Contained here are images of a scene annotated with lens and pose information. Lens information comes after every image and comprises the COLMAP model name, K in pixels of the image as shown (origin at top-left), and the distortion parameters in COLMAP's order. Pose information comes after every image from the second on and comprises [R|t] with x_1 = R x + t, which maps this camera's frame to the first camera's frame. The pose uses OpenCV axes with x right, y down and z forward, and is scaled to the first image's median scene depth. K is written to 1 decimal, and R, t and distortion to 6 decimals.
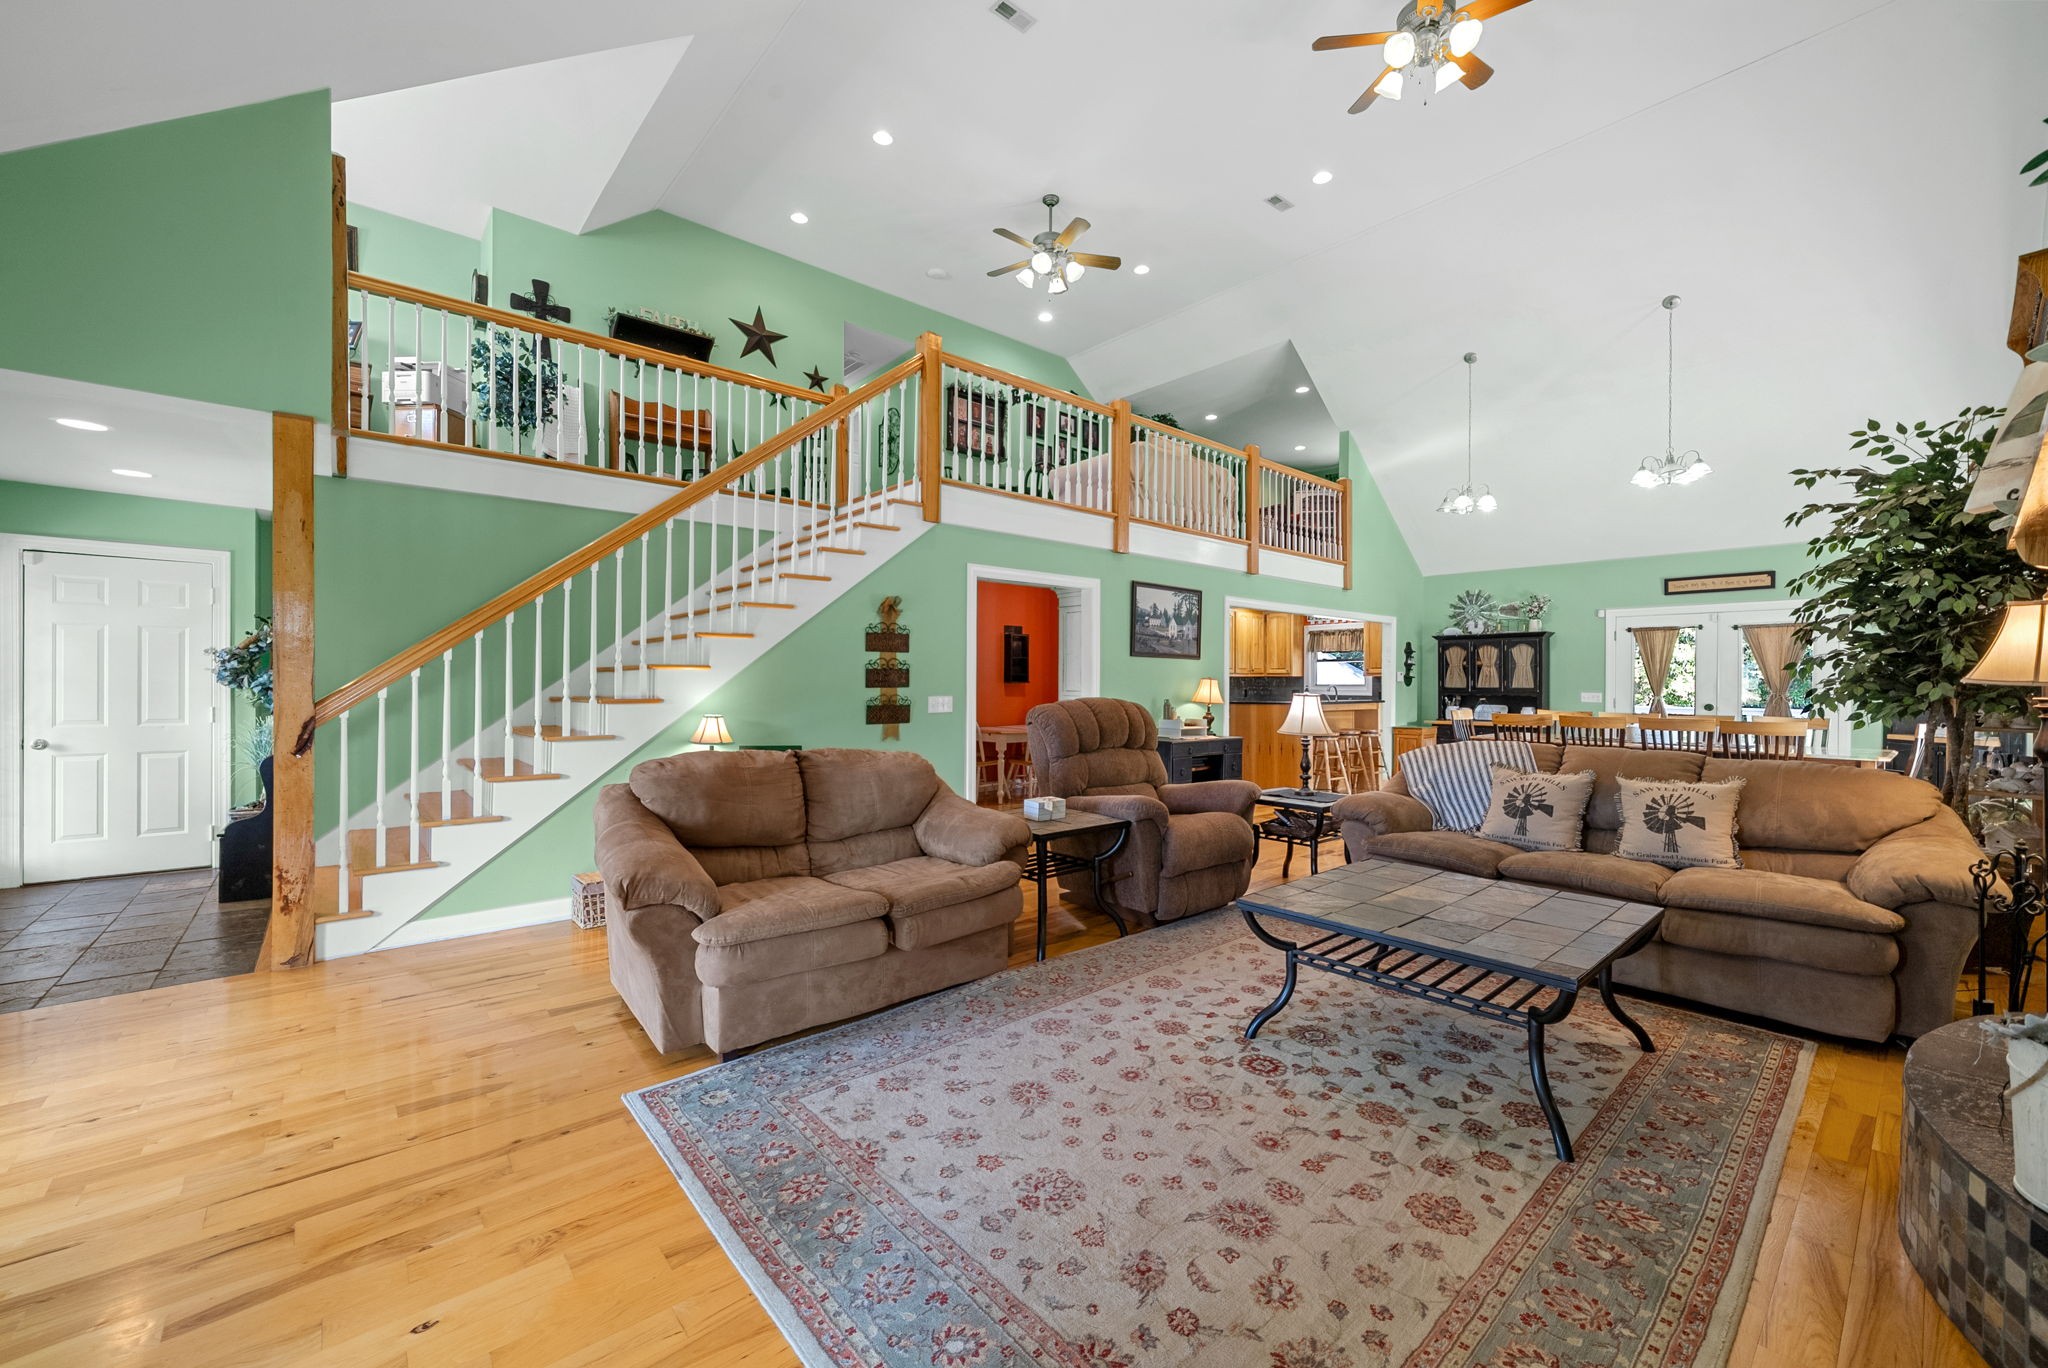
lens RADIAL K [[796.2, 0, 1015.8], [0, 796.2, 685.1], [0, 0, 1]] dist [-0.005055, -0.000170]
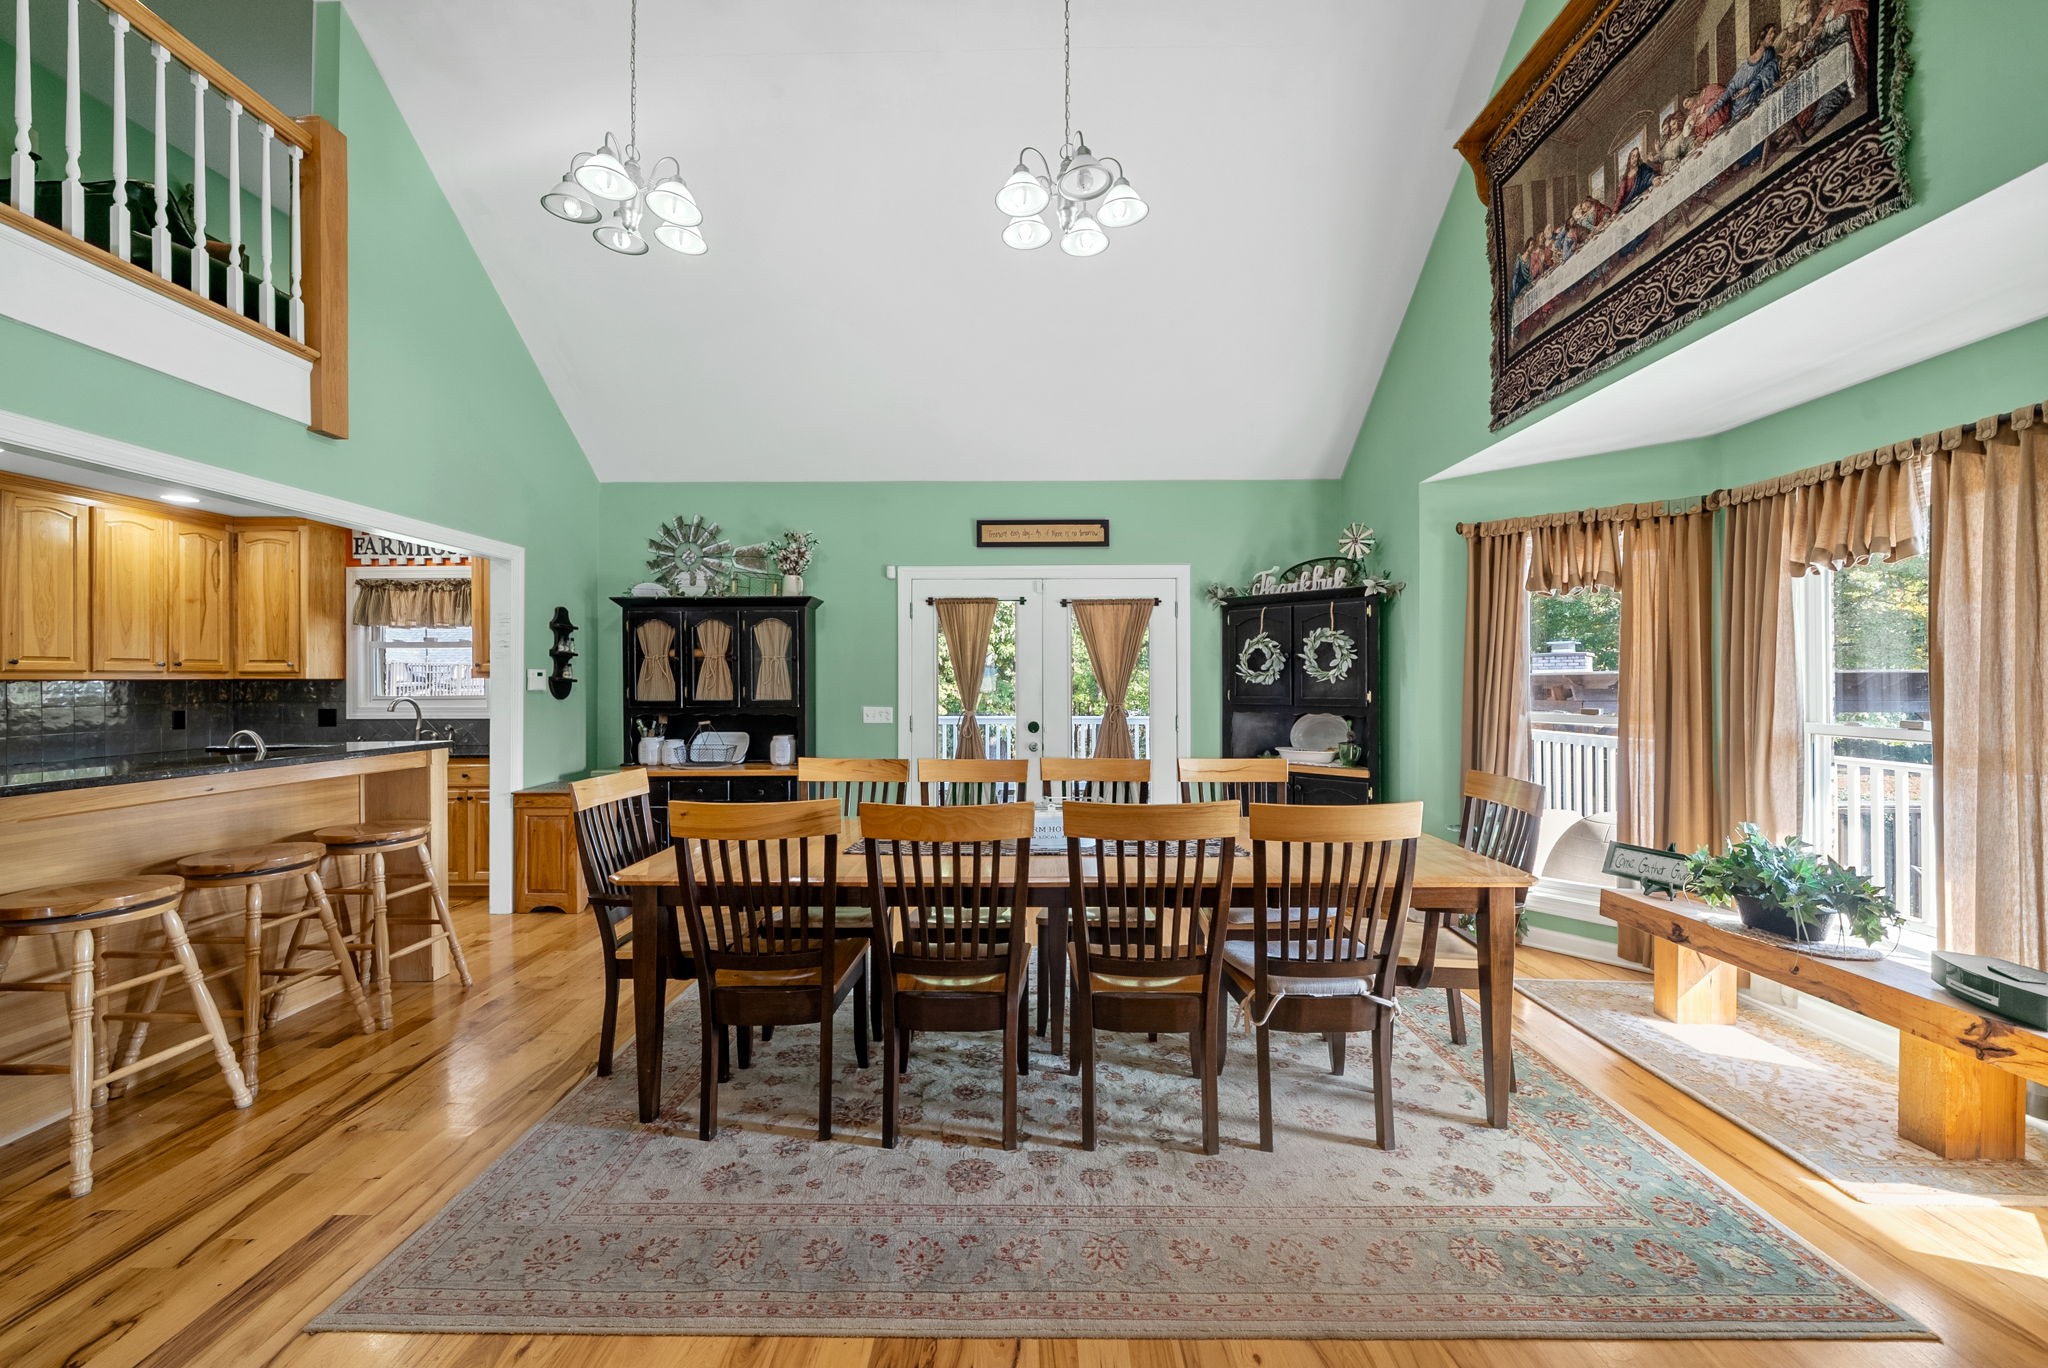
lens RADIAL K [[796.2, 0, 1031.2], [0, 796.2, 675.2], [0, 0, 1]] dist [-0.005055, -0.000170]
pose [[0.644878, 0.002172, 0.764282, 0.606023], [0.008276, 0.999917, -0.009825, -0.012043], [-0.764241, 0.012661, 0.644807, 0.927597]]
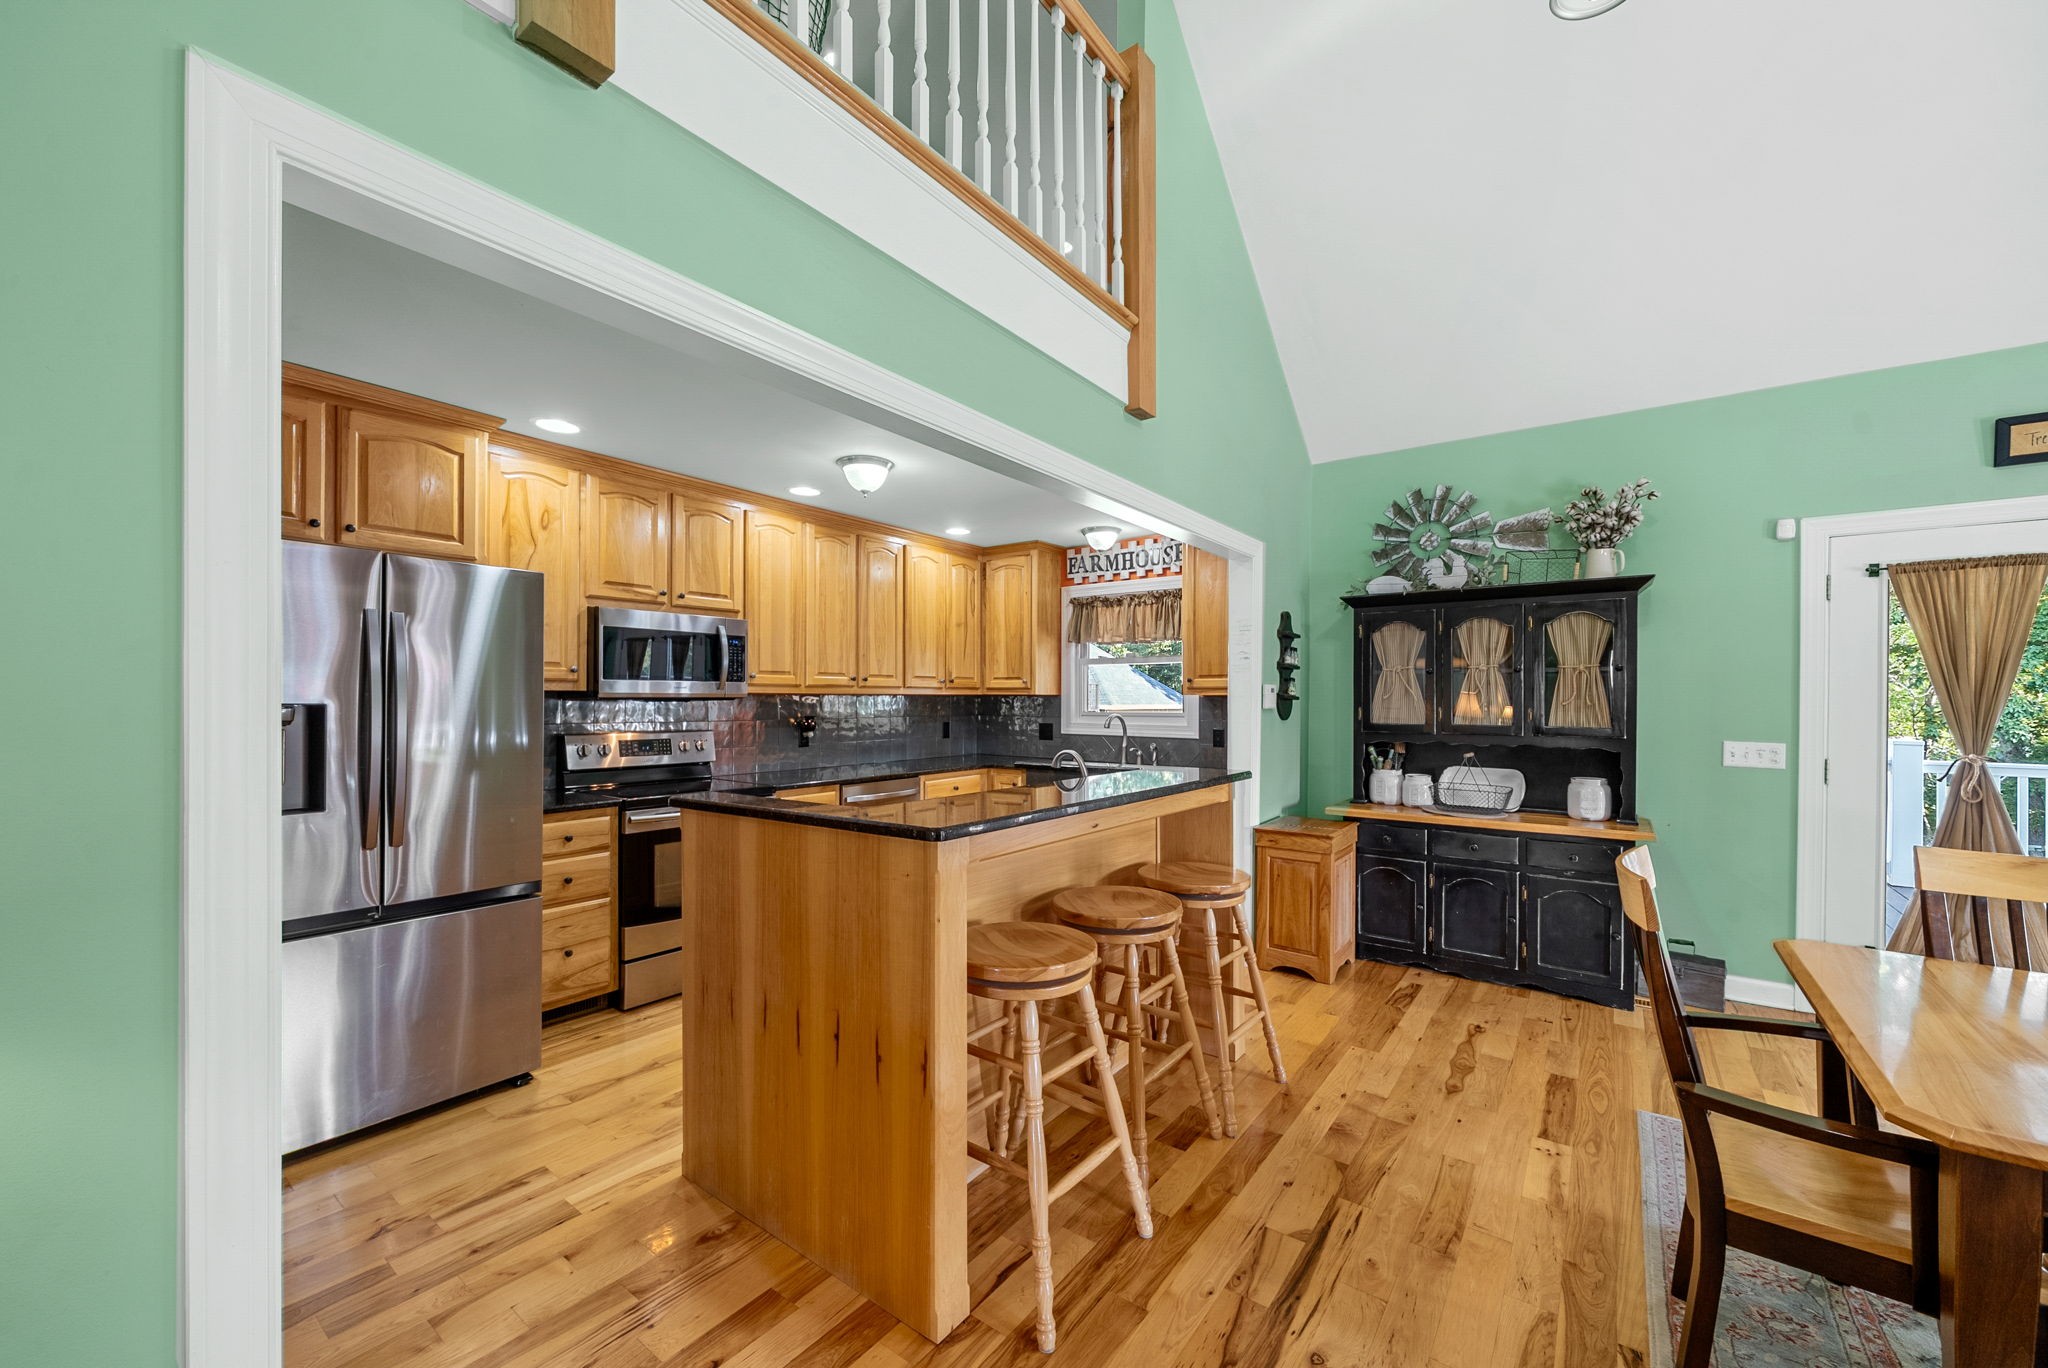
lens RADIAL K [[796.2, 0, 1018.0], [0, 796.2, 701.8], [0, 0, 1]] dist [-0.005055, -0.000170]
pose [[0.975075, 0.003424, 0.221849, 0.524883], [-0.003046, 0.999993, -0.002049, -0.013088], [-0.221855, 0.001322, 0.975079, 1.231858]]
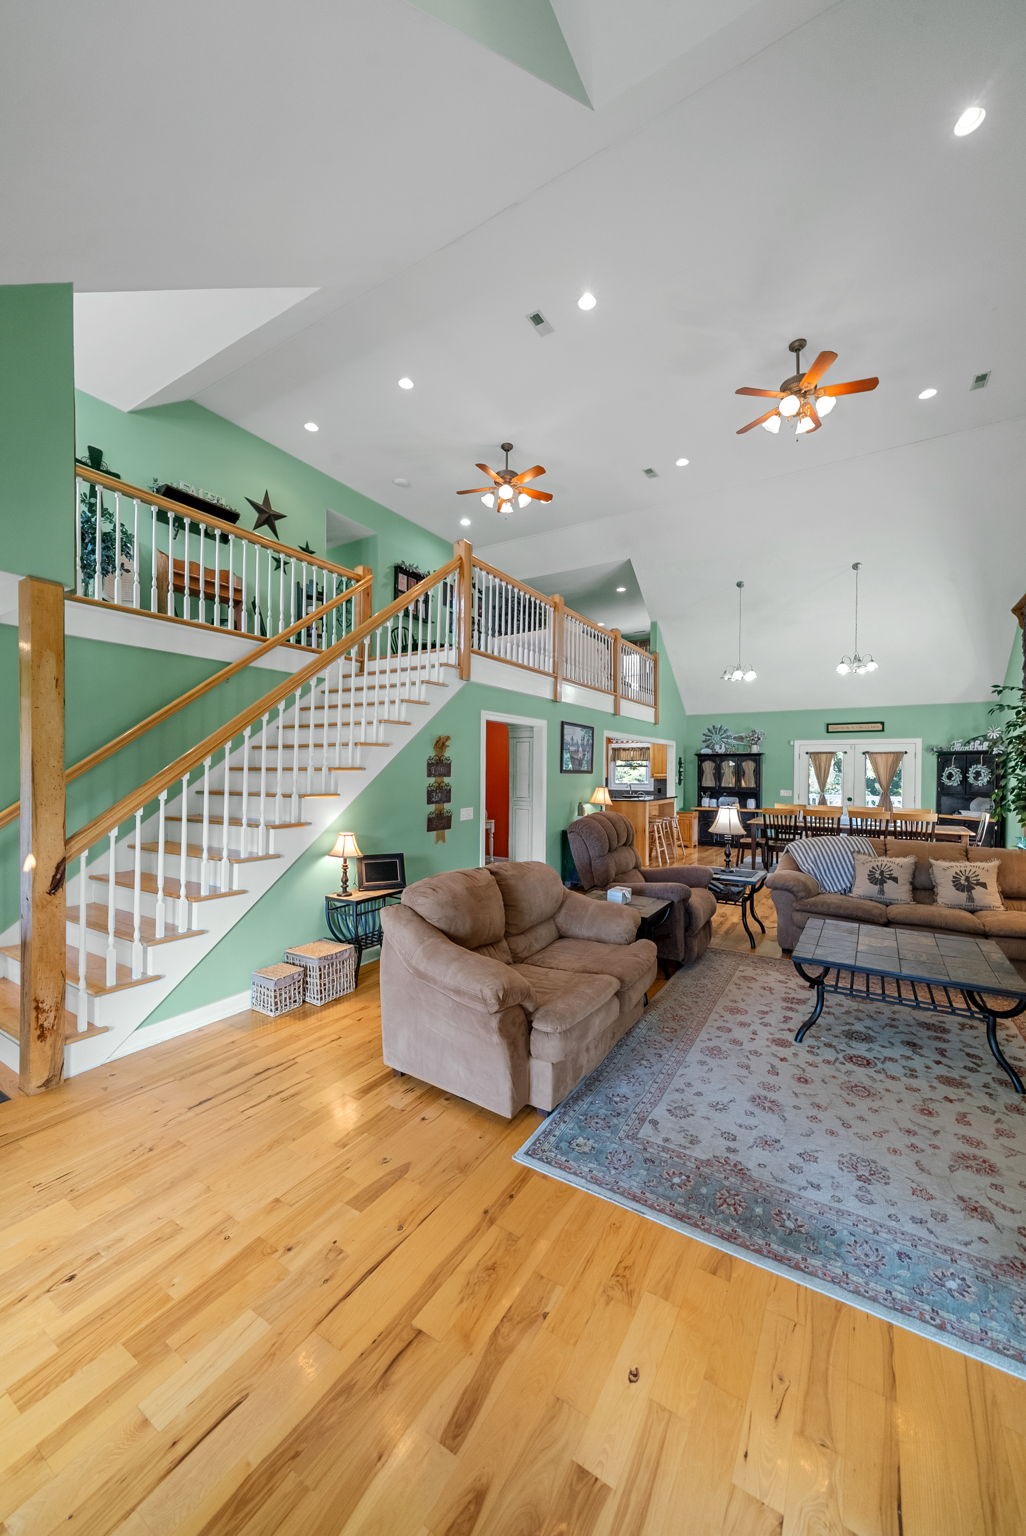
lens RADIAL K [[573.1, 0, 496.4], [0, 573.1, 774.5], [0, 0, 1]] dist [-0.005983, -0.000418]
pose [[0.958613, -0.000105, 0.284713, -0.335983], [-0.001415, 0.999986, 0.005133, -0.049664], [-0.284710, -0.005324, 0.958599, 0.047671]]
